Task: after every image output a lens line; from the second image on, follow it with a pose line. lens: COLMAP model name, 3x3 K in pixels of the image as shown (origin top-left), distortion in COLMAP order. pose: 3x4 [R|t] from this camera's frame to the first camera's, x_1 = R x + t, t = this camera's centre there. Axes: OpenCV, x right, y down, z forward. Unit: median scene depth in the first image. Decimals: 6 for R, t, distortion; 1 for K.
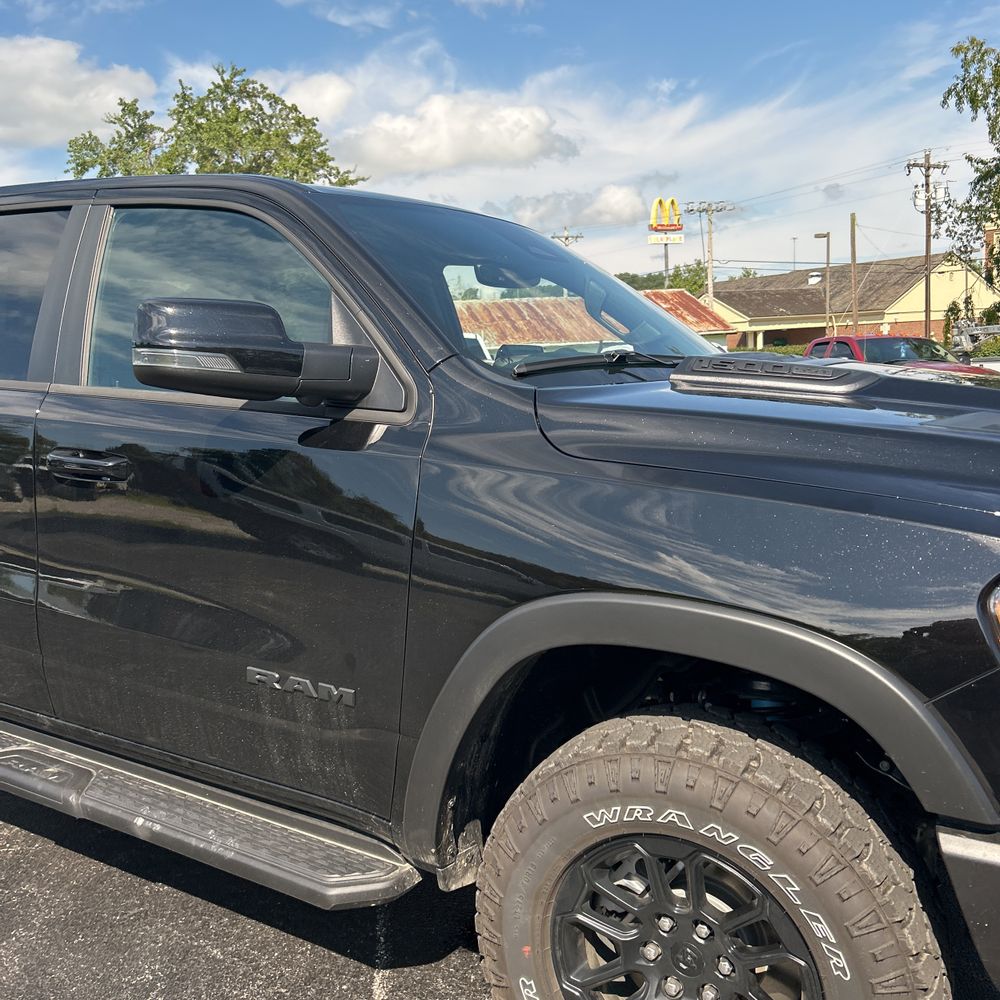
lens RADIAL K [[1037.1, 0, 466.9], [0, 1037.1, 499.0], [0, 0, 1]] dist [-0.023335, 0.055140]
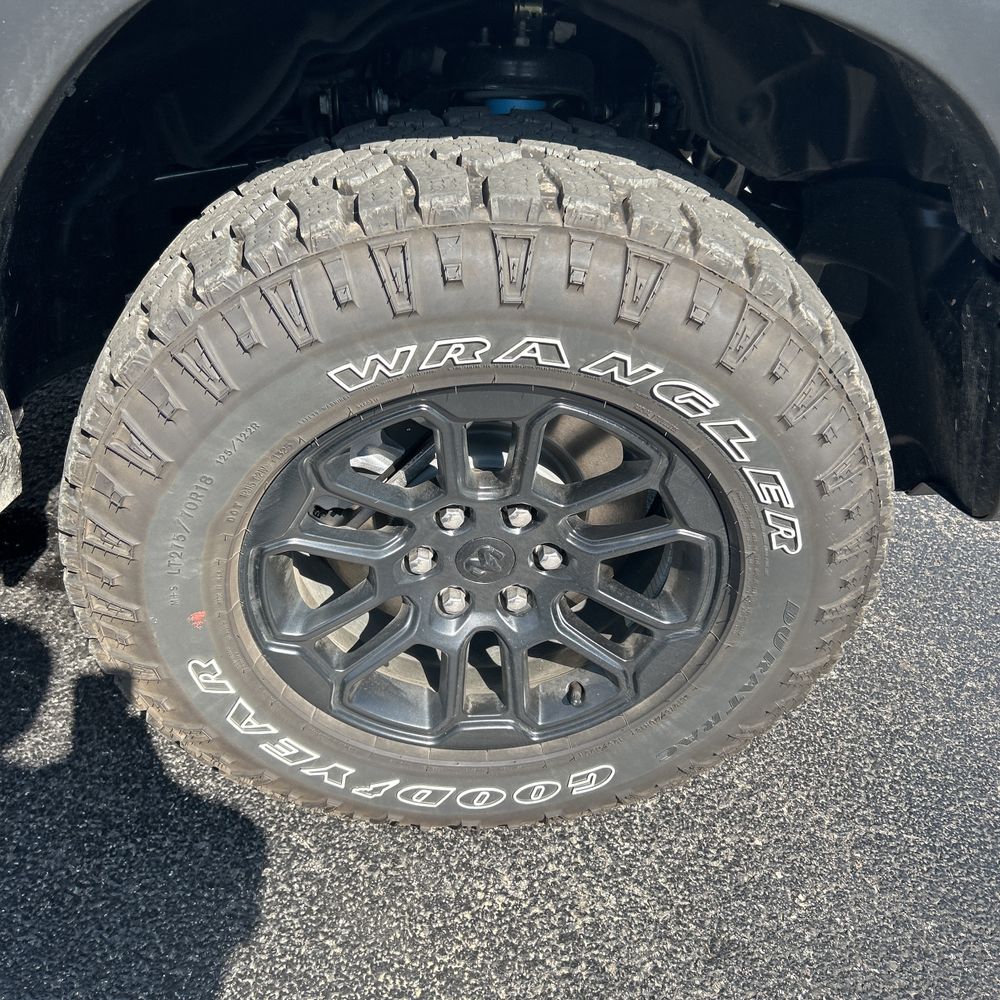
lens RADIAL K [[1013.2, 0, 499.4], [0, 1013.2, 508.5], [0, 0, 1]] dist [0.126378, -0.235041]
pose [[0.810828, -0.258581, 0.525066, -0.084831], [-0.051714, 0.861952, 0.504346, 0.125221], [-0.582996, -0.436091, 0.685522, 0.625471]]
